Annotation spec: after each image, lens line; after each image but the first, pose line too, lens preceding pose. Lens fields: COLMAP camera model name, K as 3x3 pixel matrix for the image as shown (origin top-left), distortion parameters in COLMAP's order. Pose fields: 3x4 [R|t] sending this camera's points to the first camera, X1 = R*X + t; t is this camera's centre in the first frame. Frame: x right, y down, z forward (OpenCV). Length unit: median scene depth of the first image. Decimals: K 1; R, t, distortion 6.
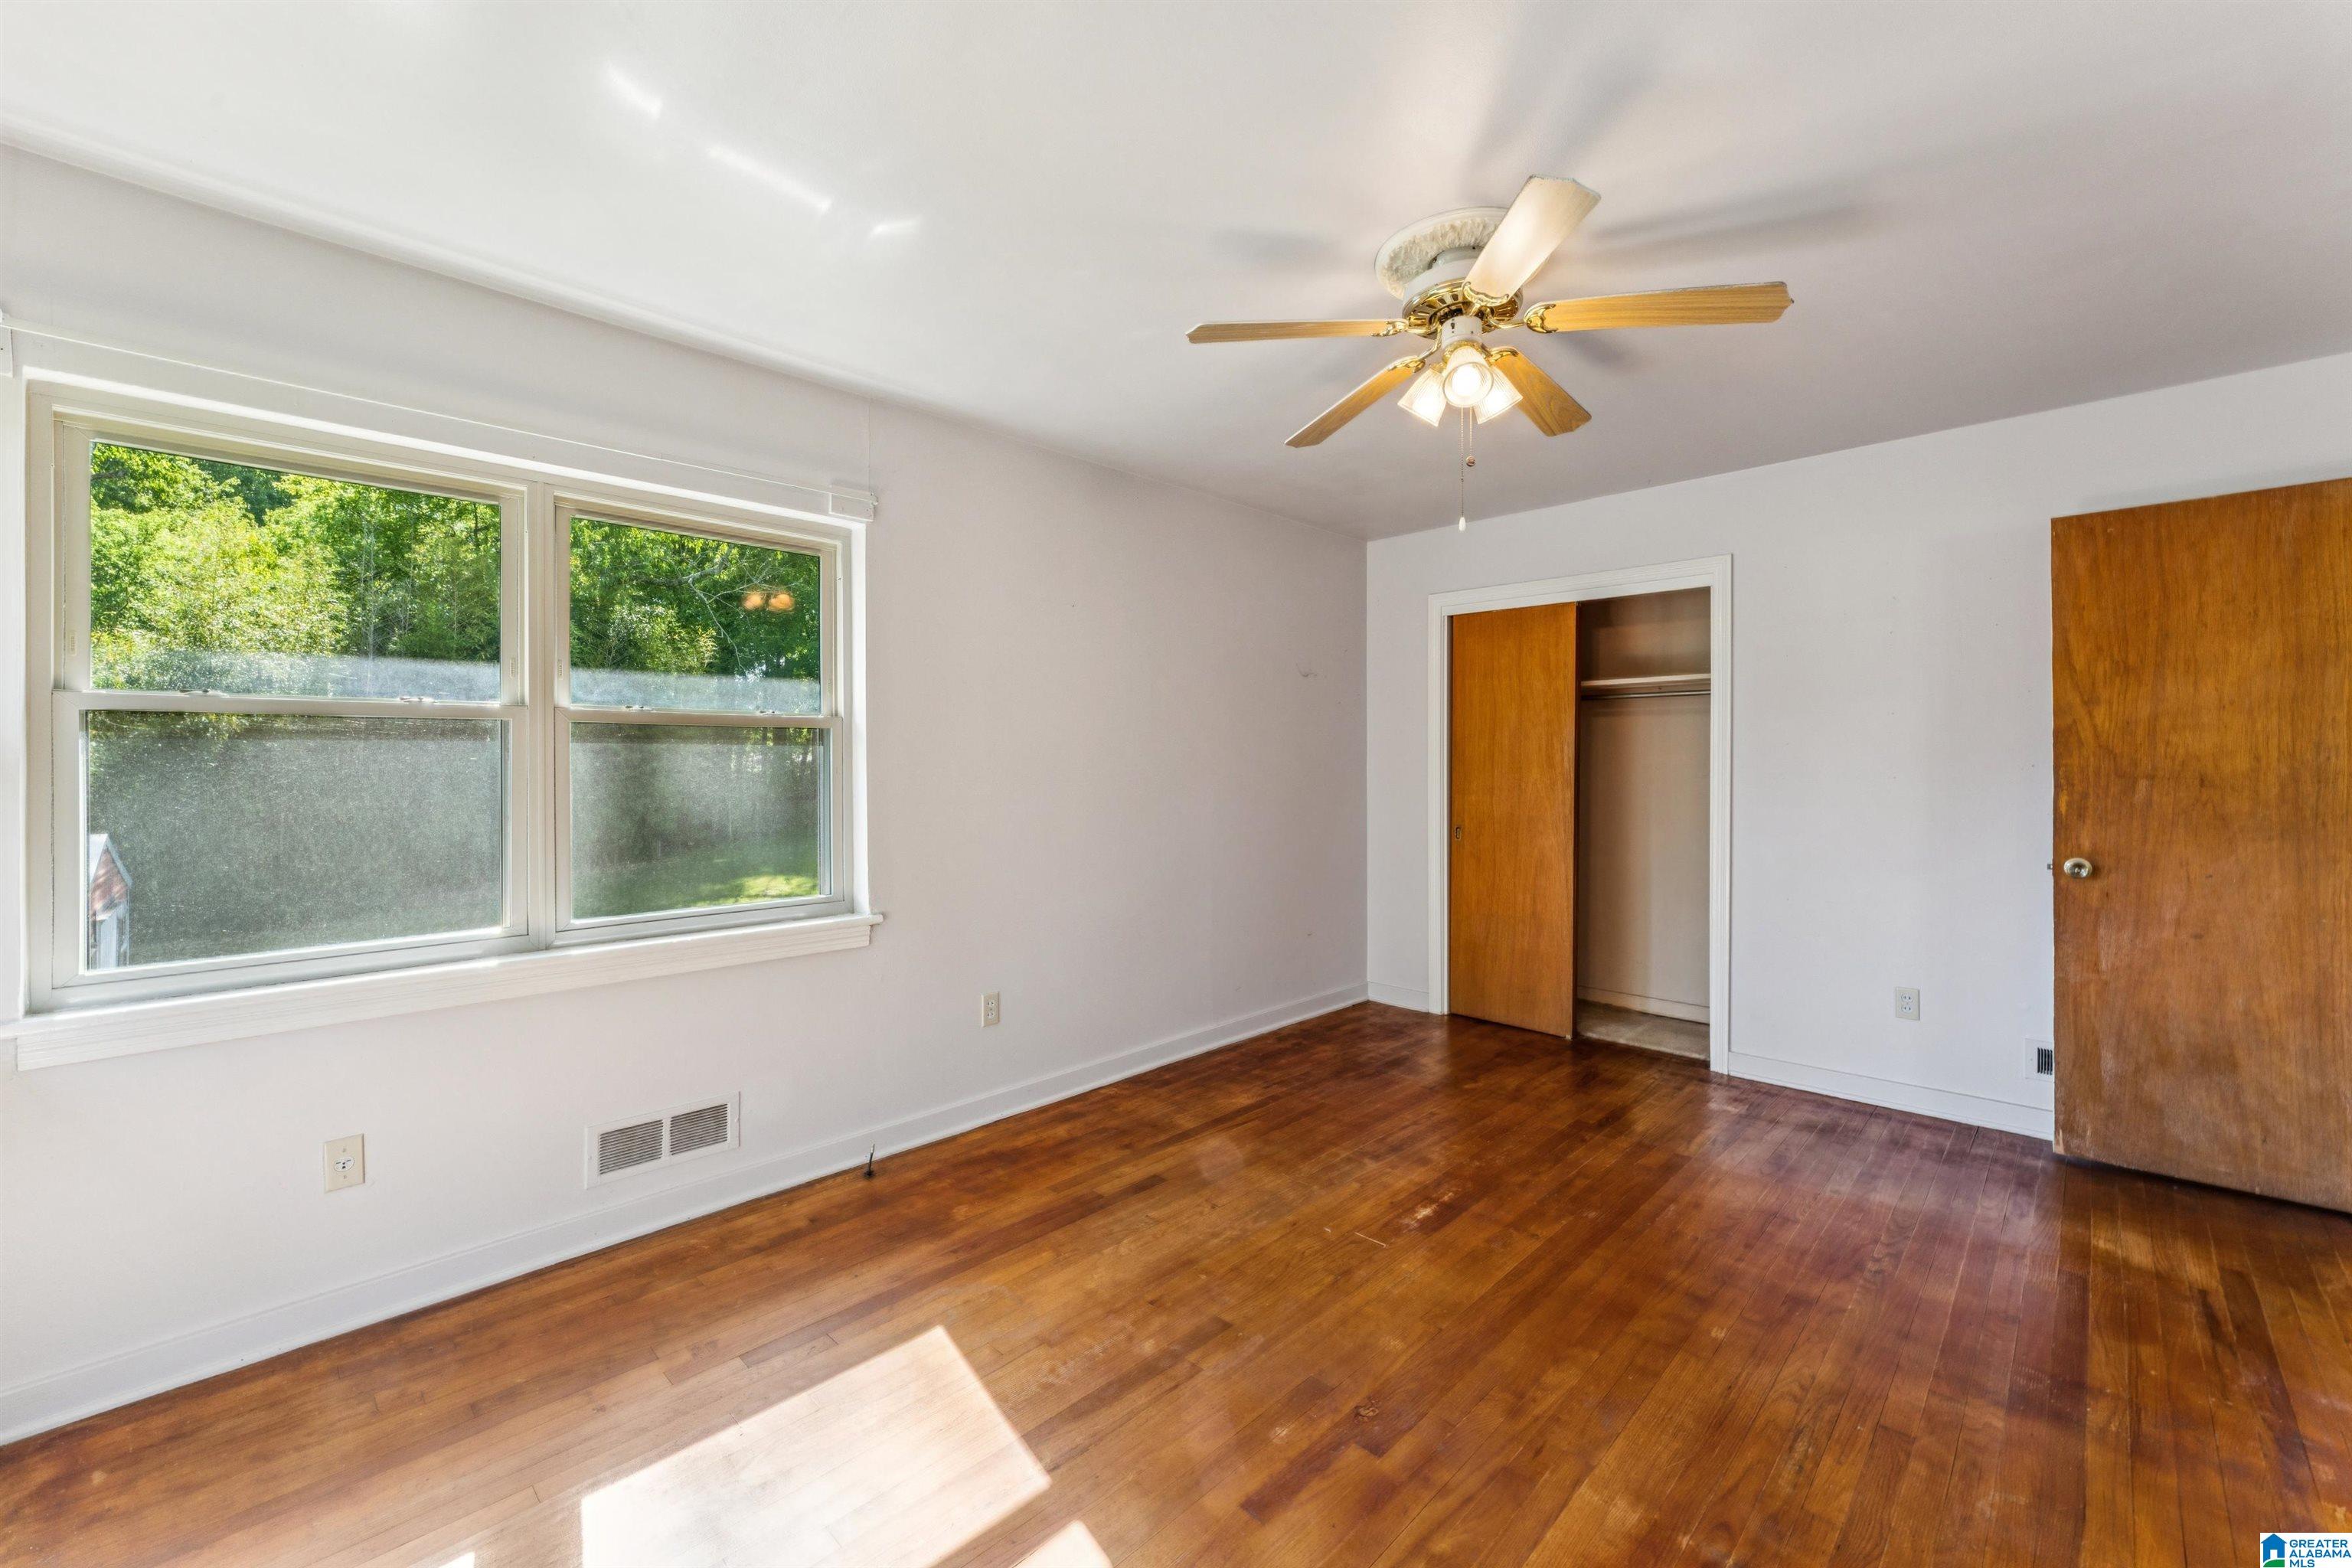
lens RADIAL K [[971.0, 0, 1173.3], [0, 971.0, 774.7], [0, 0, 1]] dist [0.003856, -0.000048]
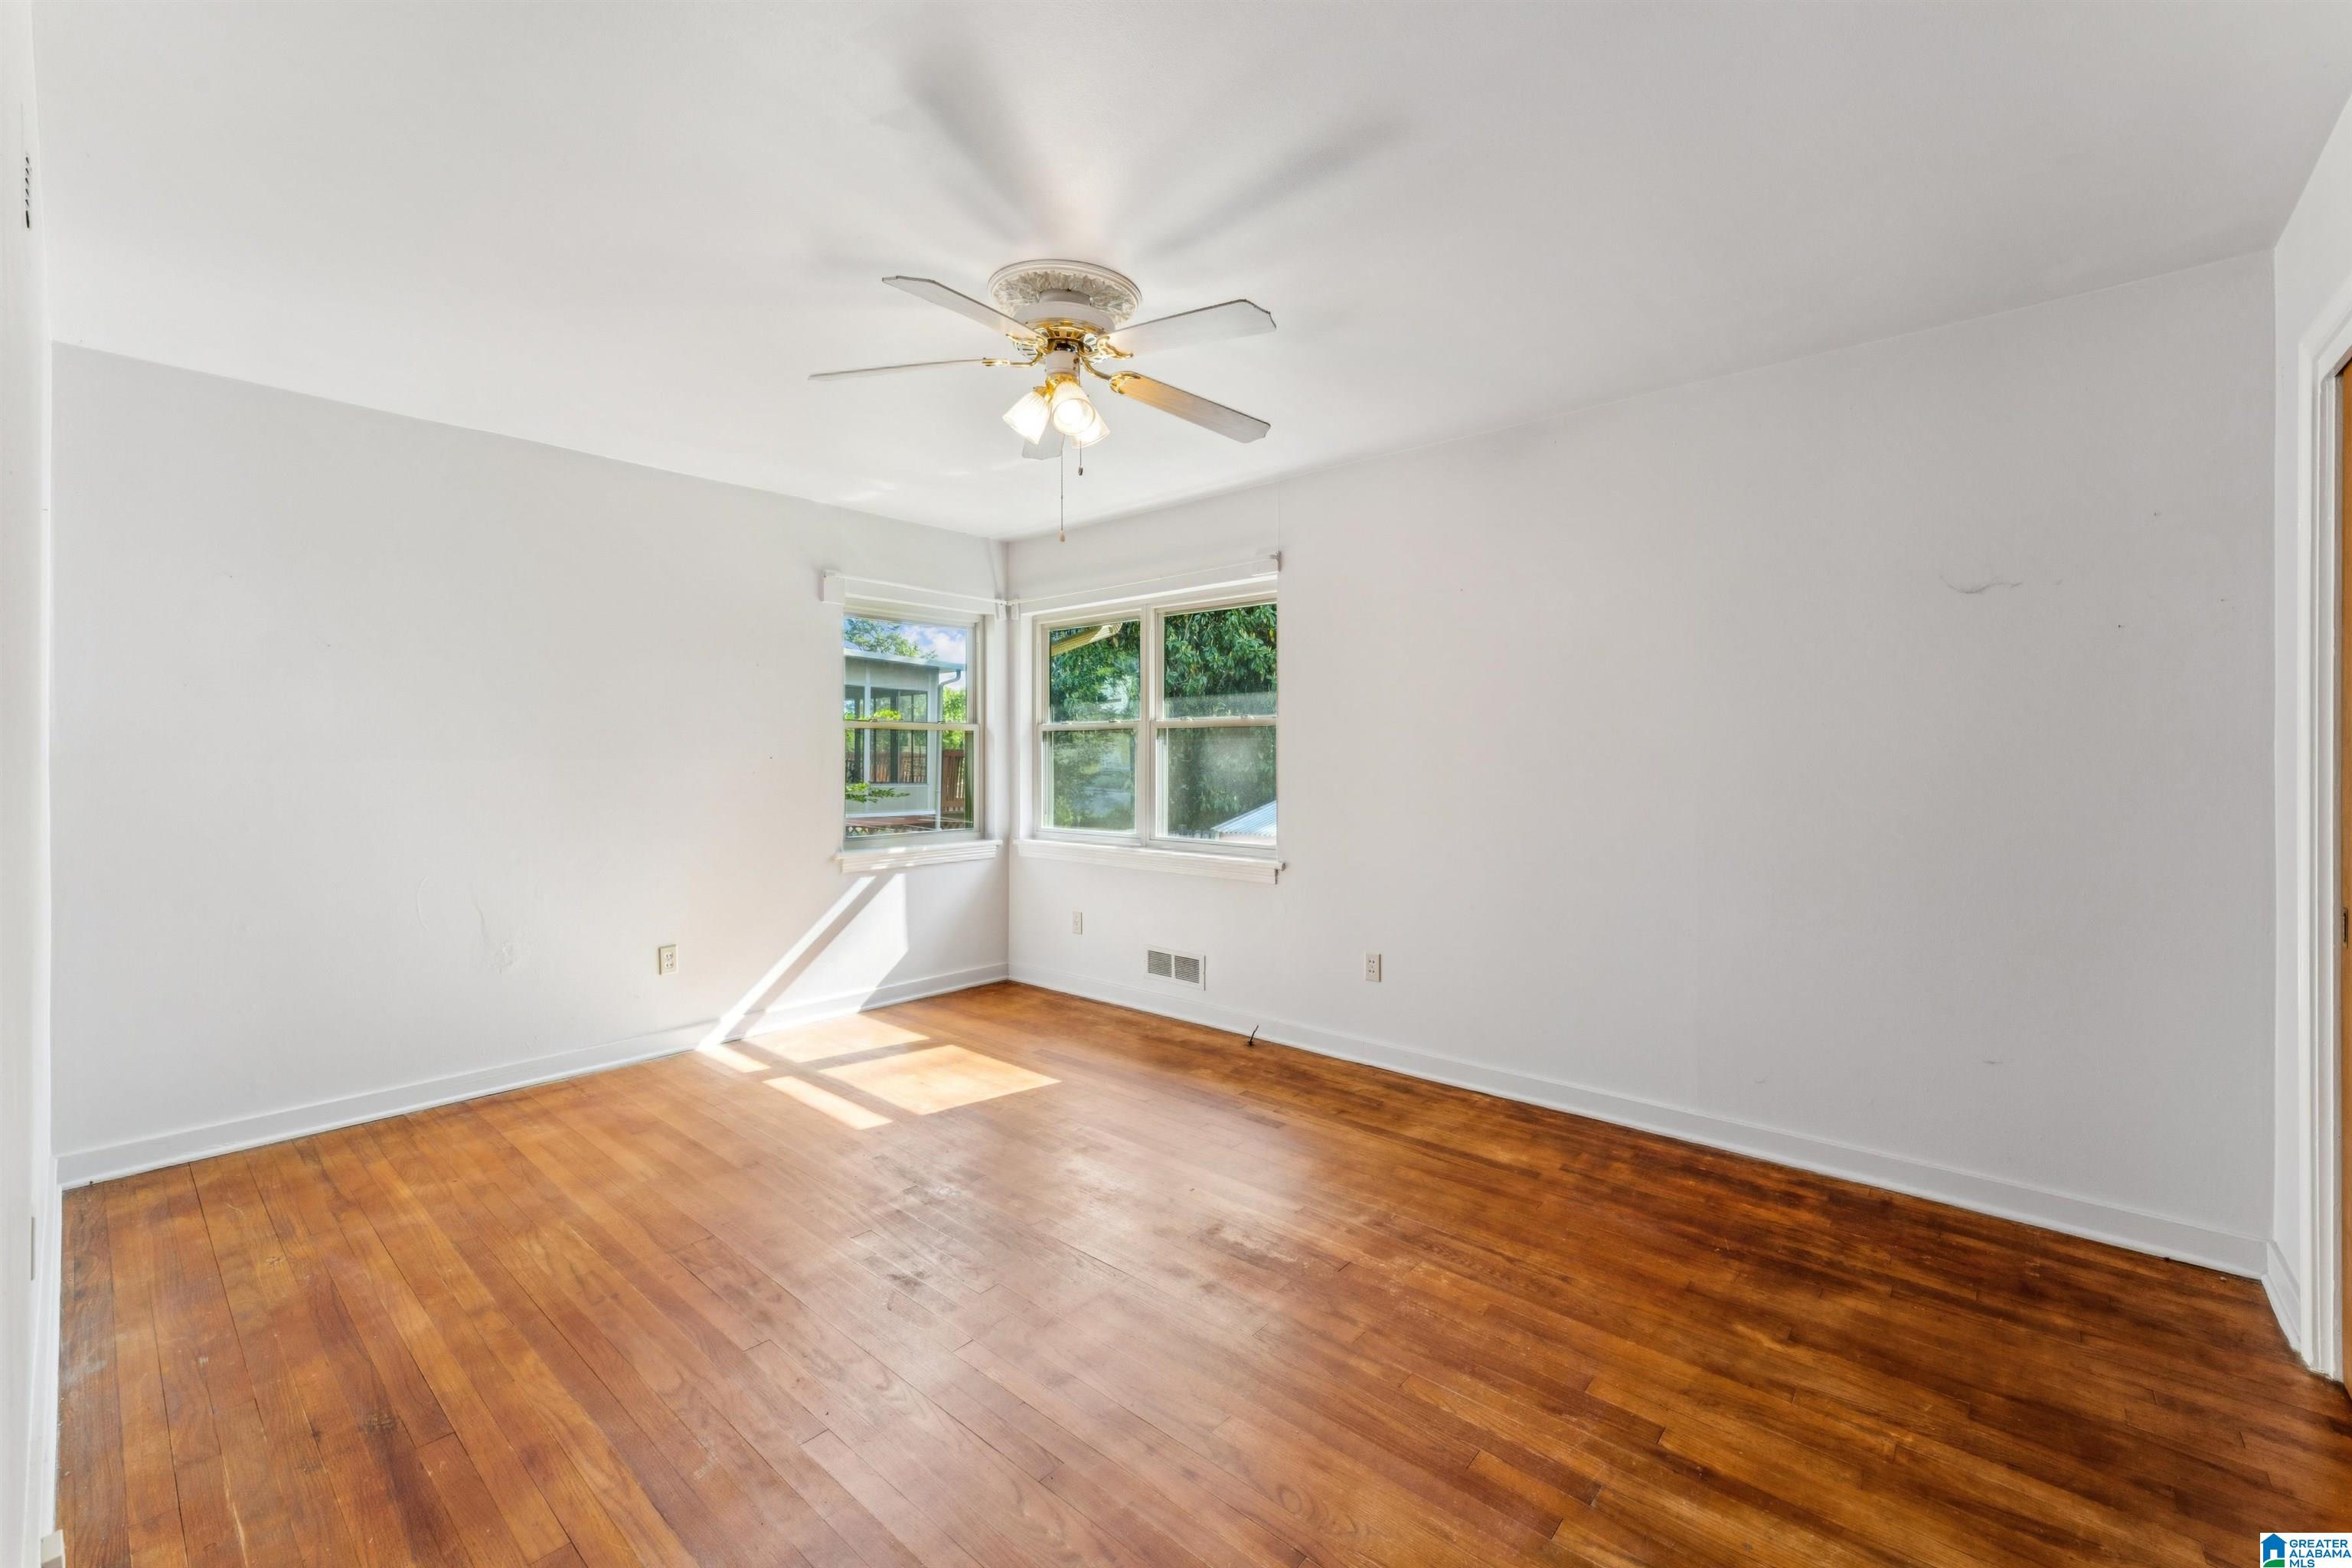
lens RADIAL K [[971.0, 0, 1165.0], [0, 971.0, 765.9], [0, 0, 1]] dist [0.003856, -0.000048]
pose [[0.036489, 0.015045, -0.999221, 0.972145], [-0.011552, 0.999826, 0.014632, -0.007821], [0.999267, 0.011009, 0.036657, 0.742039]]
